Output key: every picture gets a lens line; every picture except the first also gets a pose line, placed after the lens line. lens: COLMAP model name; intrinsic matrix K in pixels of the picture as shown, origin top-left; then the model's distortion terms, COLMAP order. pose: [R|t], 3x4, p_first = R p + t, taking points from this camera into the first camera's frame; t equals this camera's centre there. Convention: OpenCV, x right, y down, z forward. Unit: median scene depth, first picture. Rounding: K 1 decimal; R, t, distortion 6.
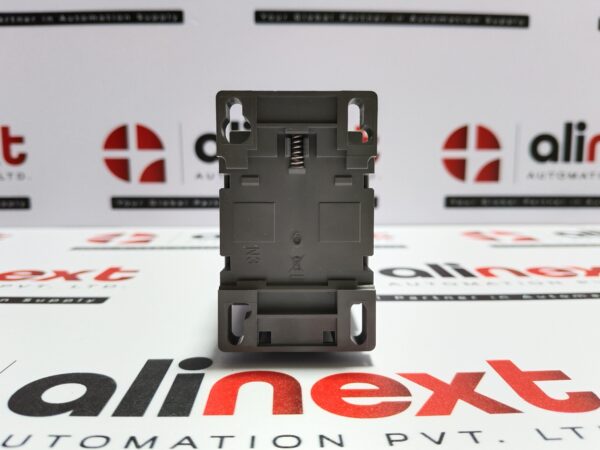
lens RADIAL K [[486.9, 0, 300.0], [0, 486.9, 225.0], [0, 0, 1]] dist [-0.004432, -0.091174]
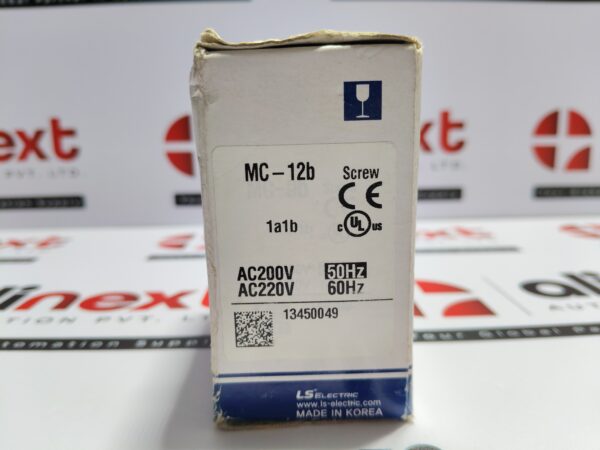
lens RADIAL K [[477.1, 0, 300.0], [0, 477.1, 225.0], [0, 0, 1]] dist [-0.004289, -0.122866]
pose [[0.999843, -0.015921, -0.007822, -0.183517], [0.016344, 0.998214, 0.057468, -0.059012], [0.006893, -0.057586, 0.998317, 0.124286]]
